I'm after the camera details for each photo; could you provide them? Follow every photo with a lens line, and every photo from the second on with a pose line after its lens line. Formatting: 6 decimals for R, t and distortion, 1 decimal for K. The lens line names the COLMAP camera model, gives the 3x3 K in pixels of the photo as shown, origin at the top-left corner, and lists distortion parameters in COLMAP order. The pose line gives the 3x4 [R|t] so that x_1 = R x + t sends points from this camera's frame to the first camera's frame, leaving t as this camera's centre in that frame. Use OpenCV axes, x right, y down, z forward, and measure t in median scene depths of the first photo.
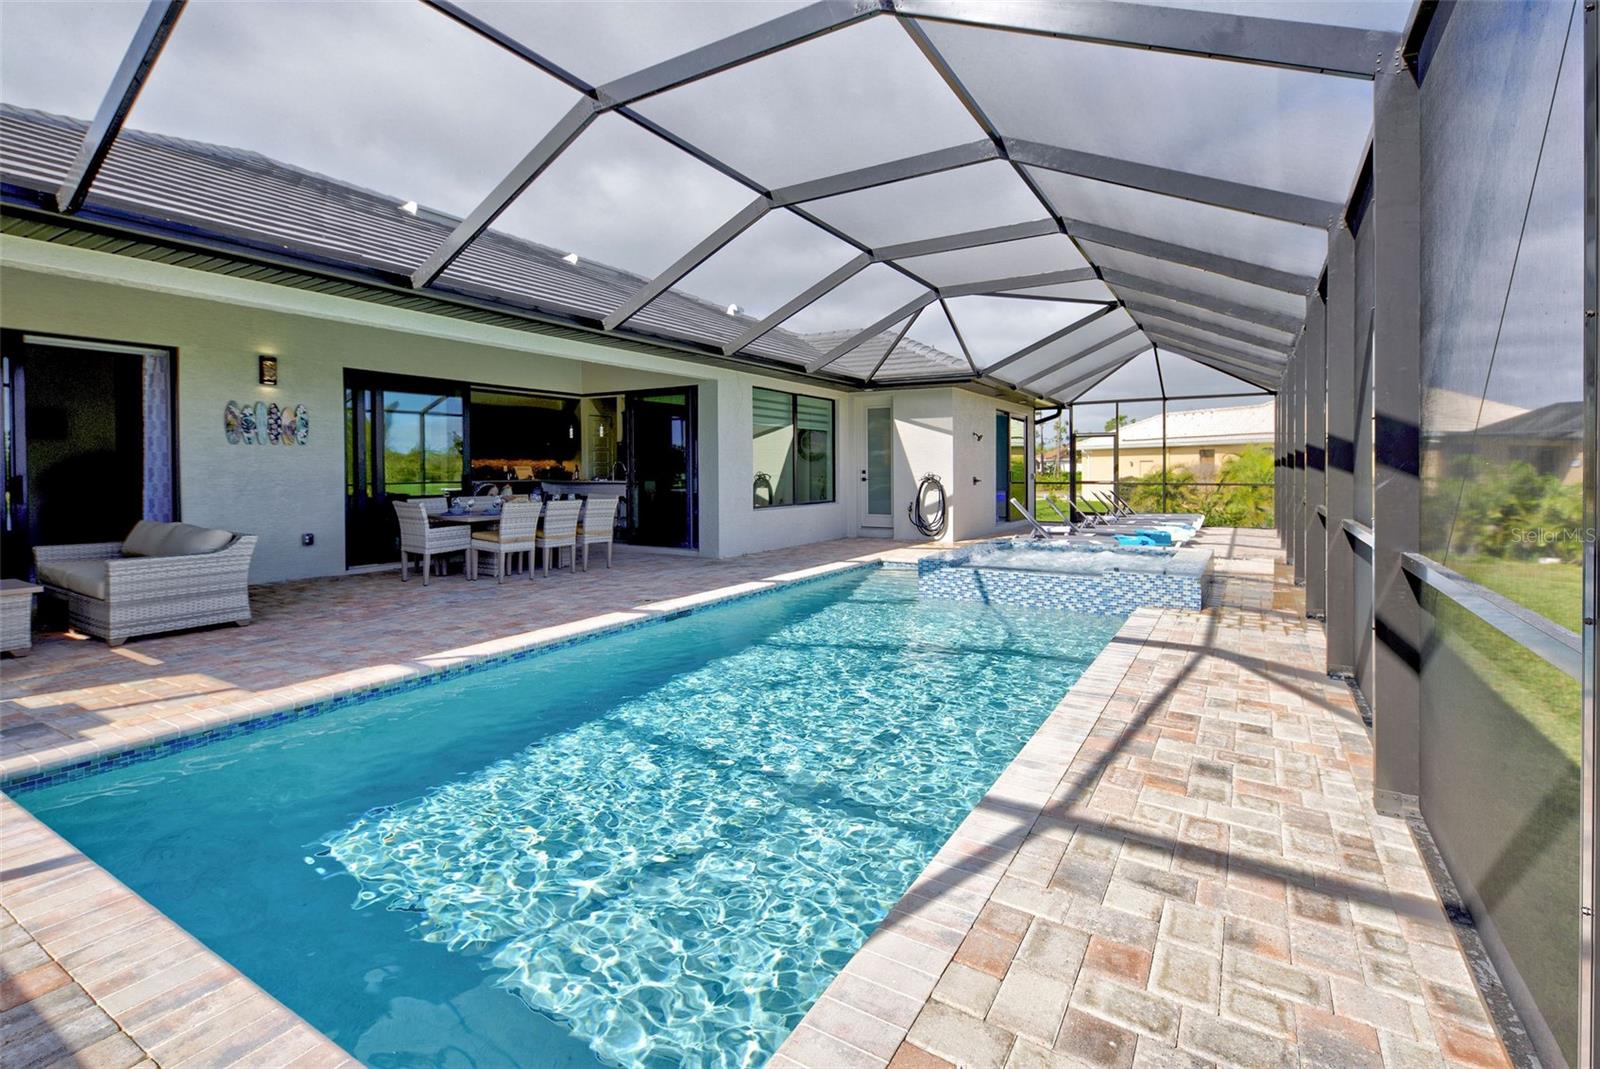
lens RADIAL K [[736.1, 0, 813.3], [0, 736.1, 477.0], [0, 0, 1]] dist [0.007042, -0.000442]
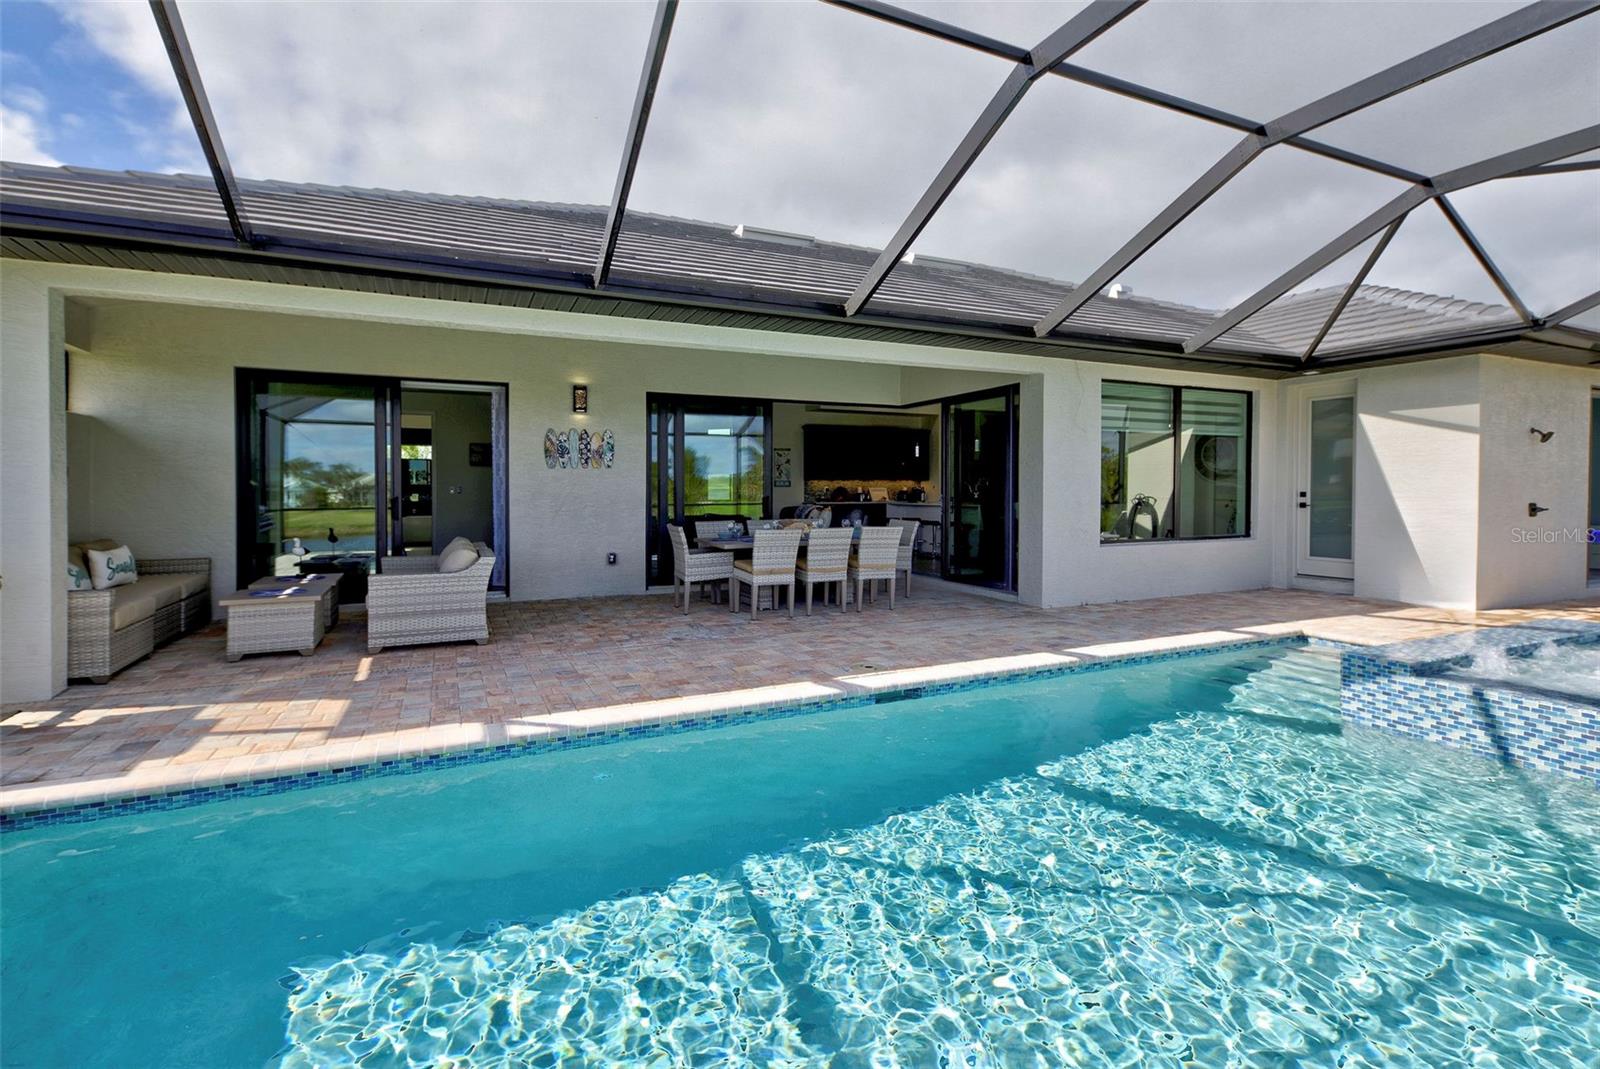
lens RADIAL K [[736.1, 0, 777.7], [0, 736.1, 509.2], [0, 0, 1]] dist [0.007042, -0.000442]
pose [[0.822219, 0.013657, -0.569008, 0.090901], [-0.004940, 0.999846, 0.016859, -0.003526], [0.569150, -0.011051, 0.822159, 0.247513]]
